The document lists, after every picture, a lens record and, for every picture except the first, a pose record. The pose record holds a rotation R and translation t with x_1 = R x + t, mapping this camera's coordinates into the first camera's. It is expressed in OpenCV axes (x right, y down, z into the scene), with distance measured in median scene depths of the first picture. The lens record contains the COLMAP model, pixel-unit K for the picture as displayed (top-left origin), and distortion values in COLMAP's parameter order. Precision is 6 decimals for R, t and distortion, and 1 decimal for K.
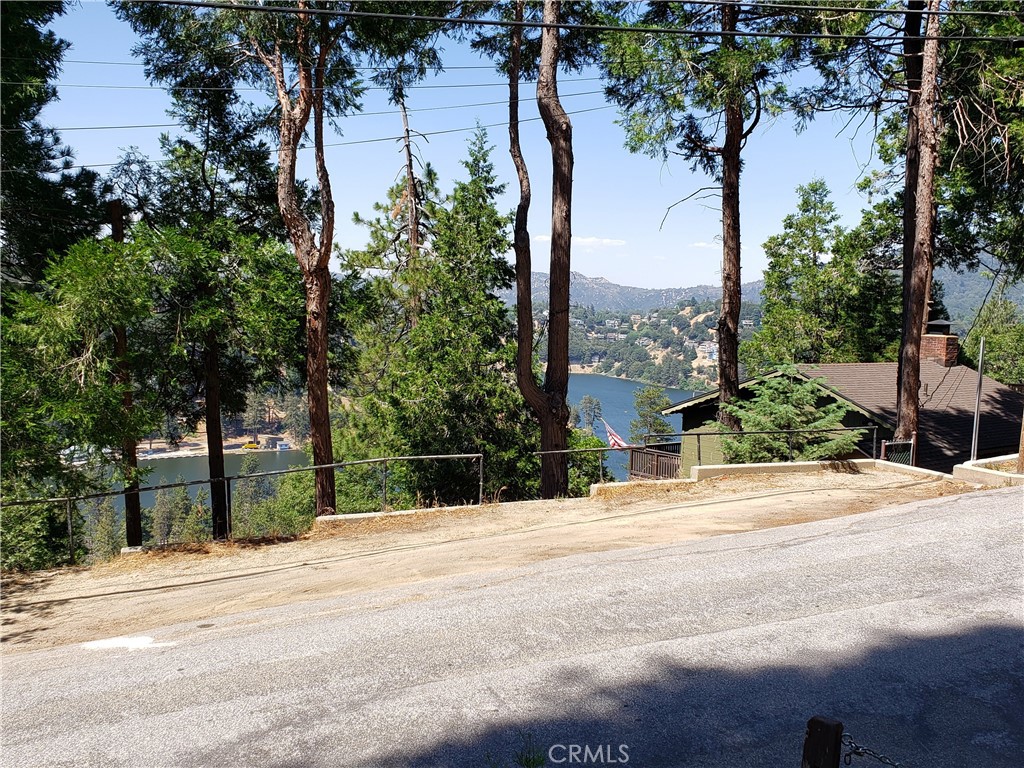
lens RADIAL K [[987.5, 0, 509.1], [0, 987.5, 408.3], [0, 0, 1]] dist [0.190932, -0.508190]
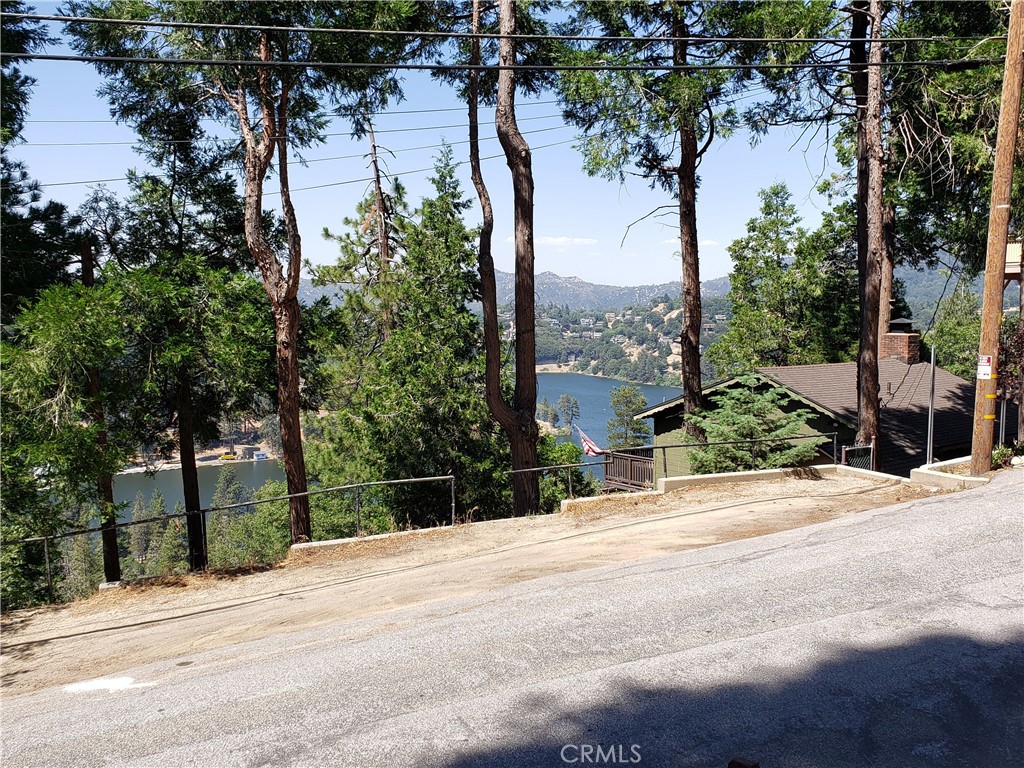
lens RADIAL K [[988.1, 0, 511.4], [0, 988.1, 393.2], [0, 0, 1]] dist [0.190713, -0.504752]
pose [[0.999151, -0.032841, 0.024877, 0.007484], [0.033240, 0.999323, -0.015793, -0.015555], [-0.024342, 0.016607, 0.999566, -0.020057]]
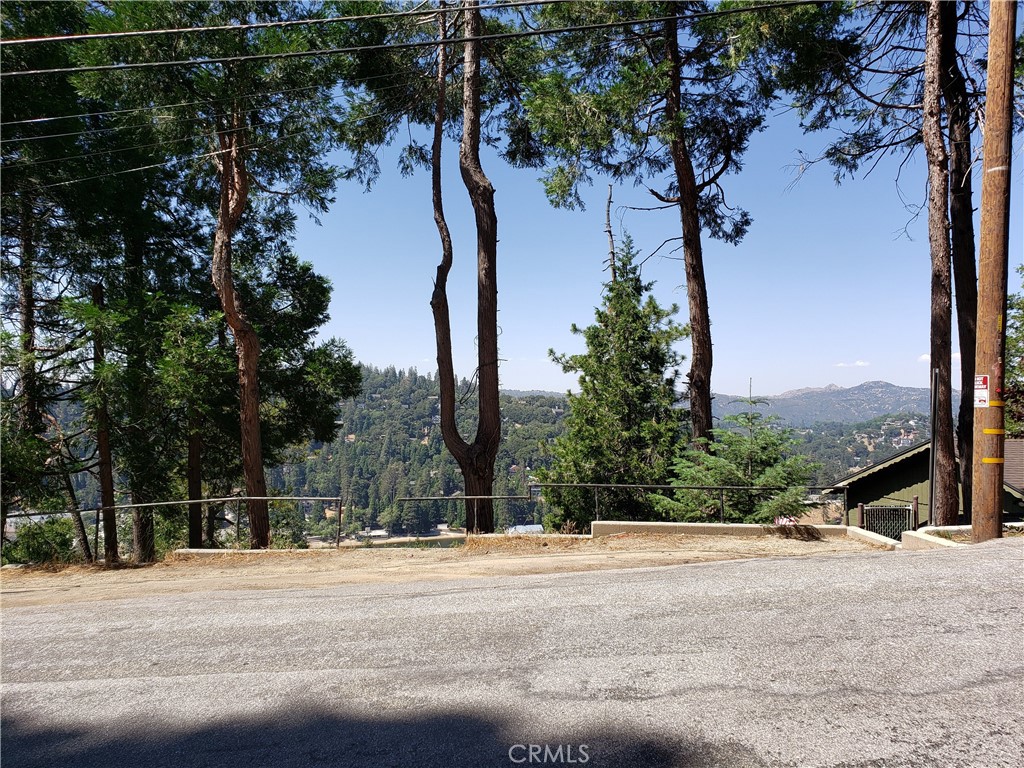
lens RADIAL K [[784.2, 0, 511.4], [0, 784.2, 404.8], [0, 0, 1]] dist [0.129302, -0.266365]
pose [[0.907930, -0.028033, -0.418183, 0.351664], [-0.023854, 0.992687, -0.118335, 0.032380], [0.418442, 0.117416, 0.900622, 0.245887]]
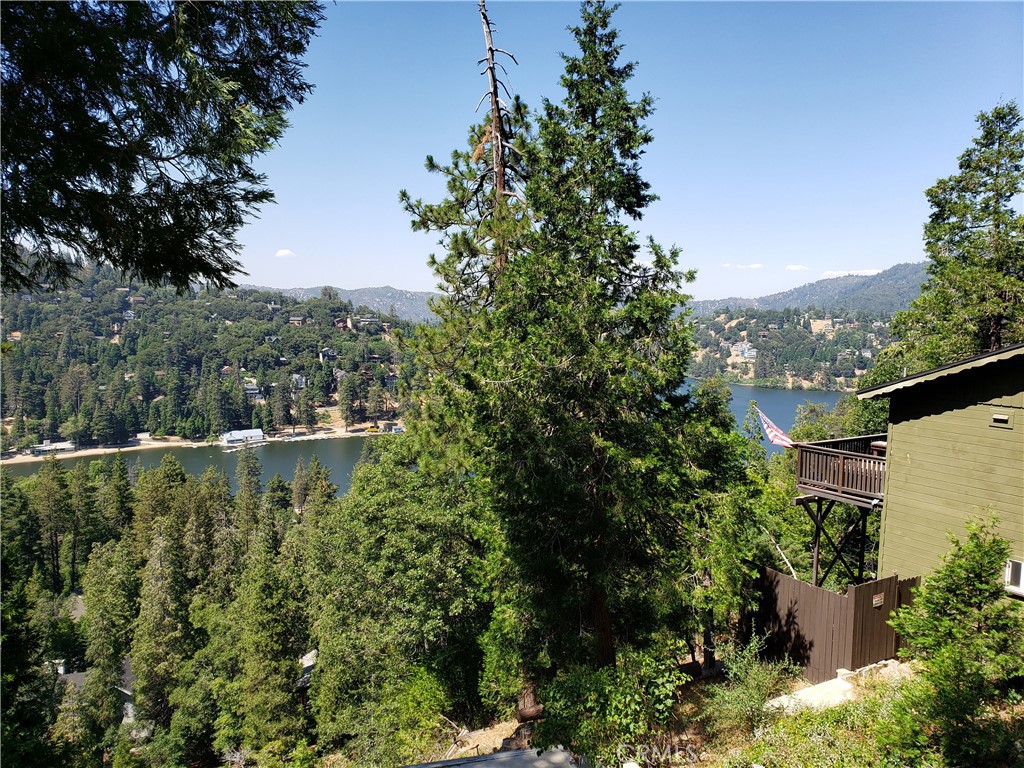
lens RADIAL K [[790.2, 0, 518.1], [0, 790.2, 397.5], [0, 0, 1]] dist [0.030970, 0.002324]
pose [[0.997313, -0.007868, -0.072831, -0.071291], [0.007751, 0.999968, -0.001887, 0.006460], [0.072843, 0.001318, 0.997343, 0.723996]]
